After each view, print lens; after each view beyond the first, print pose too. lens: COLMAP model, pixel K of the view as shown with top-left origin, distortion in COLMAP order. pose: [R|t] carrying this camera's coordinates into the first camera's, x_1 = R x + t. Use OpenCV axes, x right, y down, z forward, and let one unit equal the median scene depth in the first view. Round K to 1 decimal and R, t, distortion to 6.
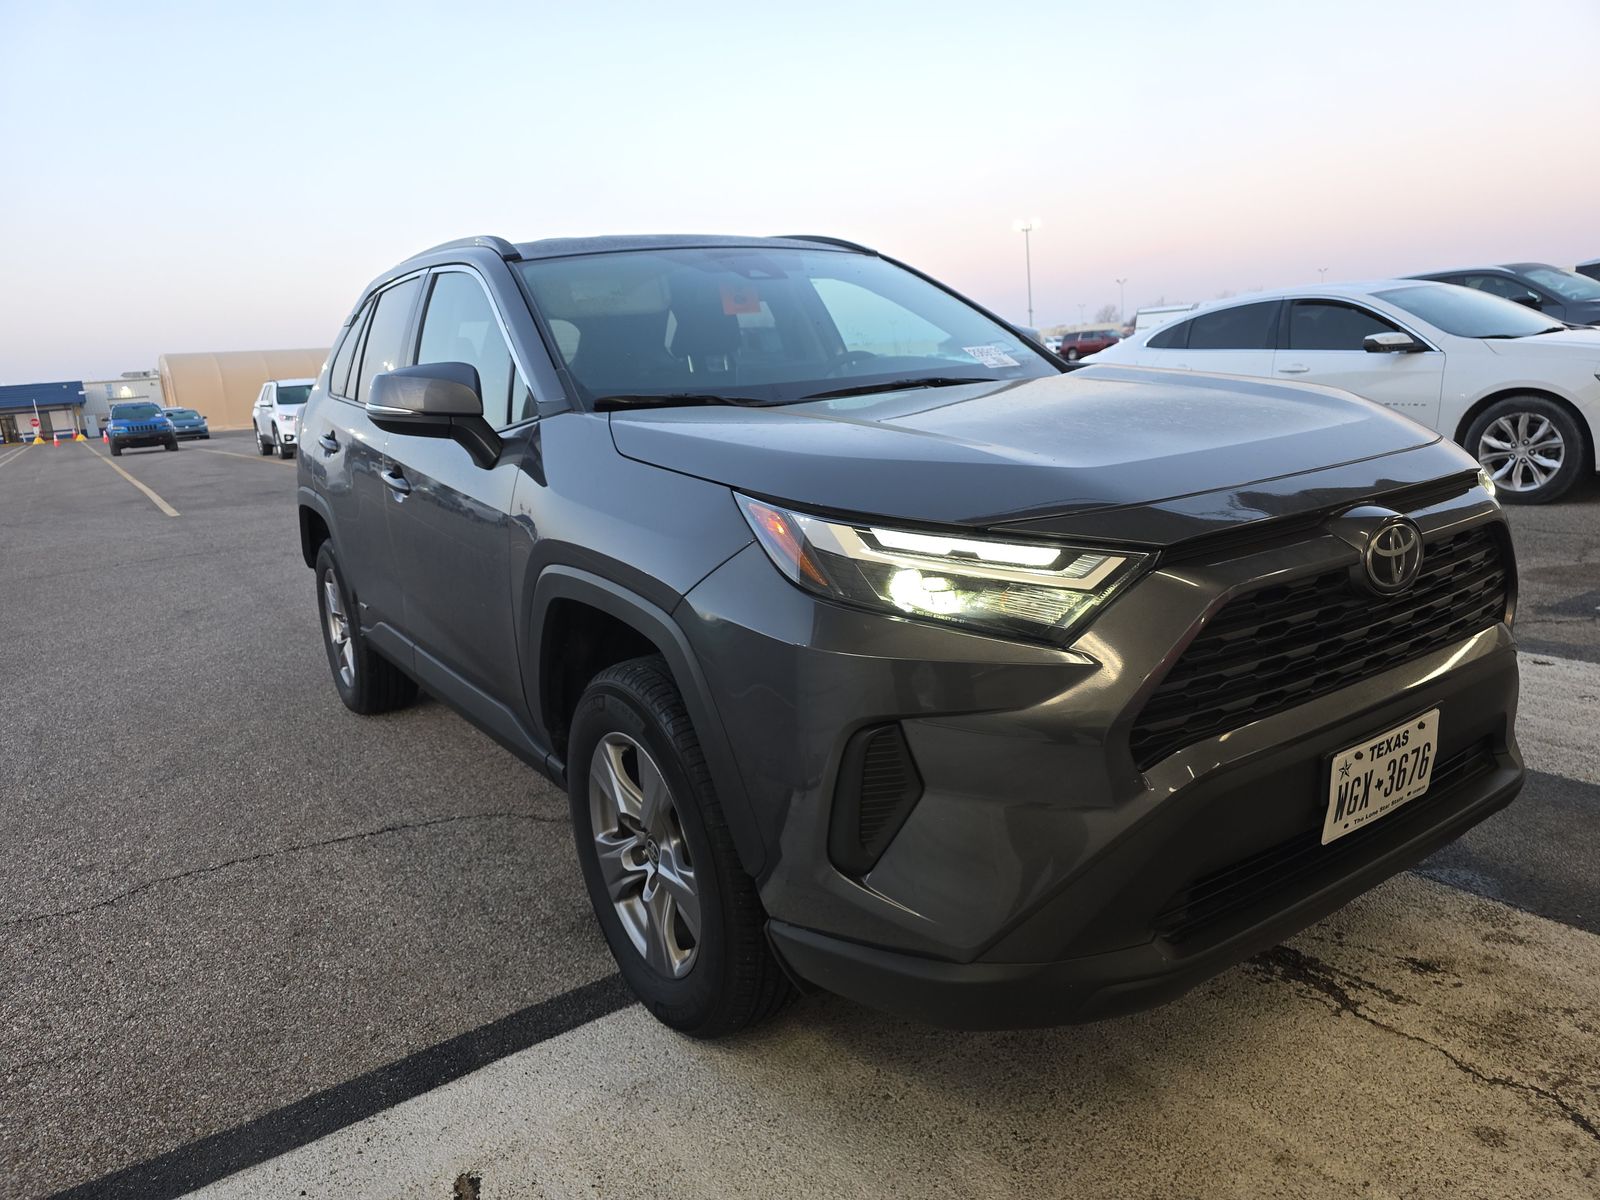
lens RADIAL K [[1060.6, 0, 800.0], [0, 1060.6, 600.0], [0, 0, 1]] dist [0.044456, -0.043518]
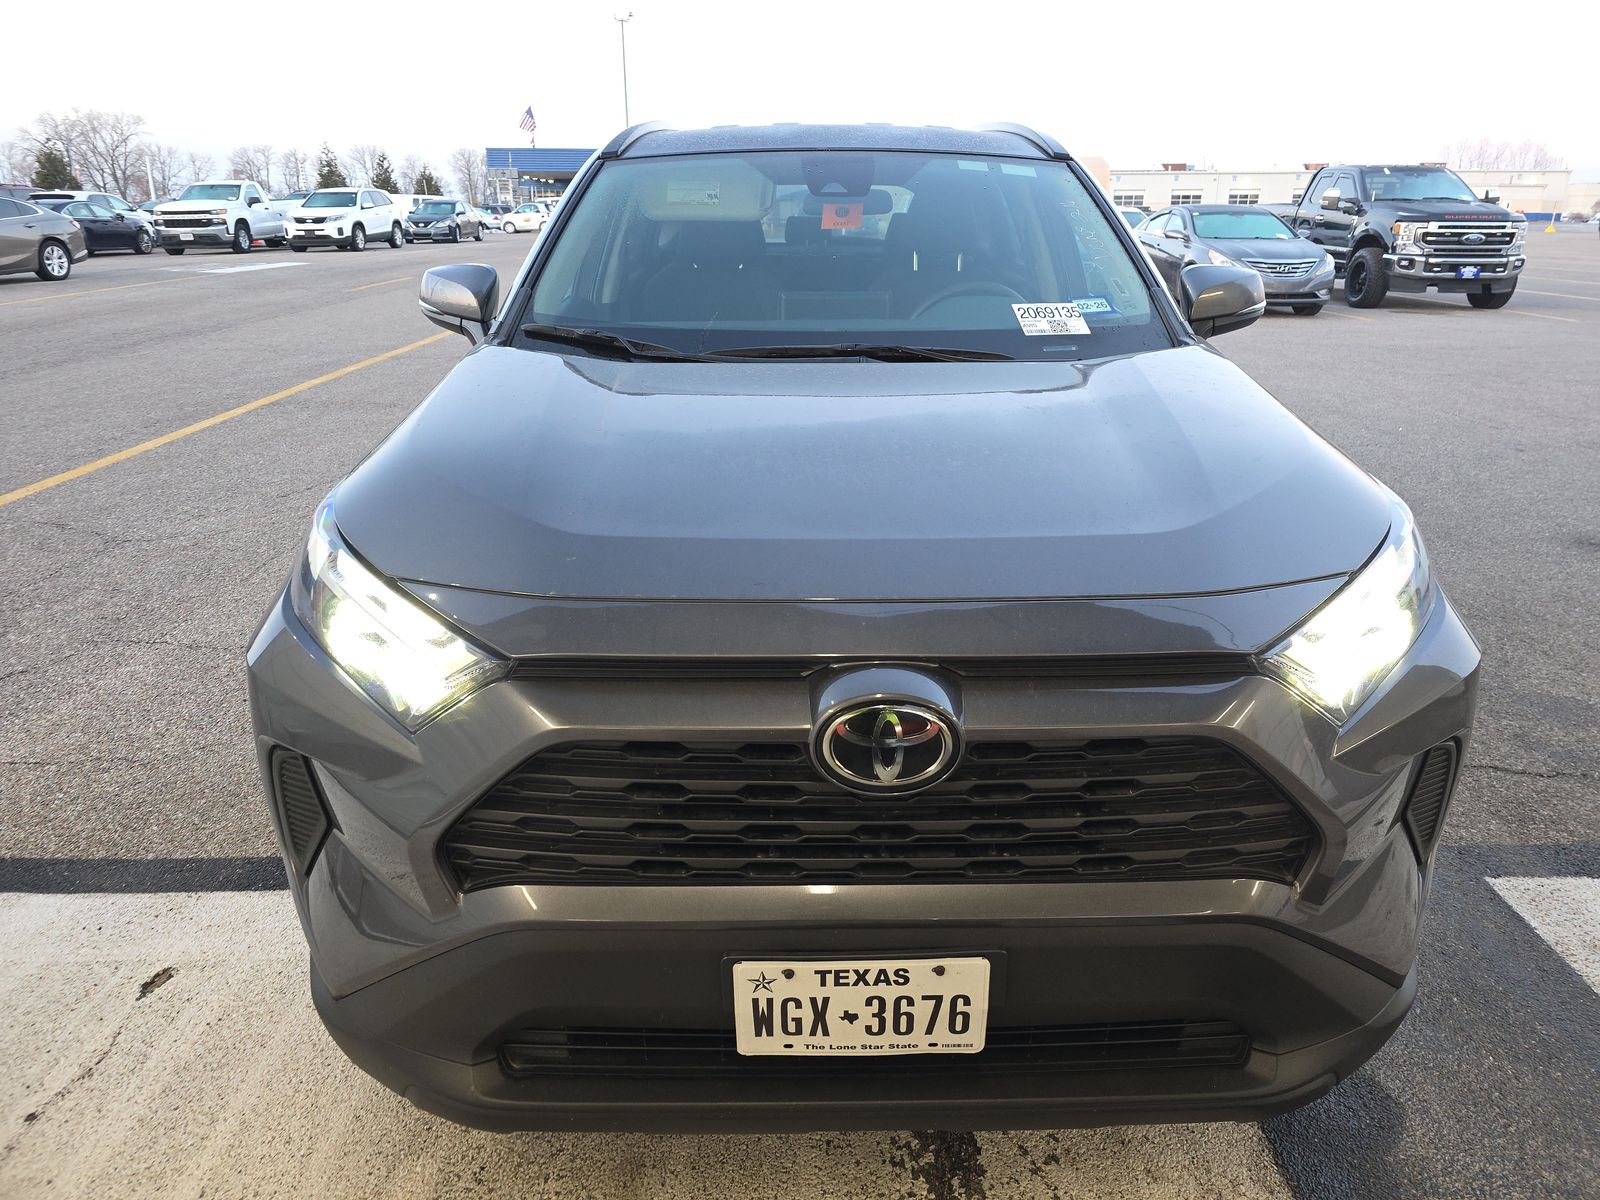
lens RADIAL K [[1060.6, 0, 800.0], [0, 1060.6, 600.0], [0, 0, 1]] dist [0.044456, -0.043518]
pose [[0.844154, 0.261636, -0.467921, 0.772335], [-0.188686, 0.961976, 0.197484, -0.252507], [0.501798, -0.078417, 0.861423, 0.342068]]
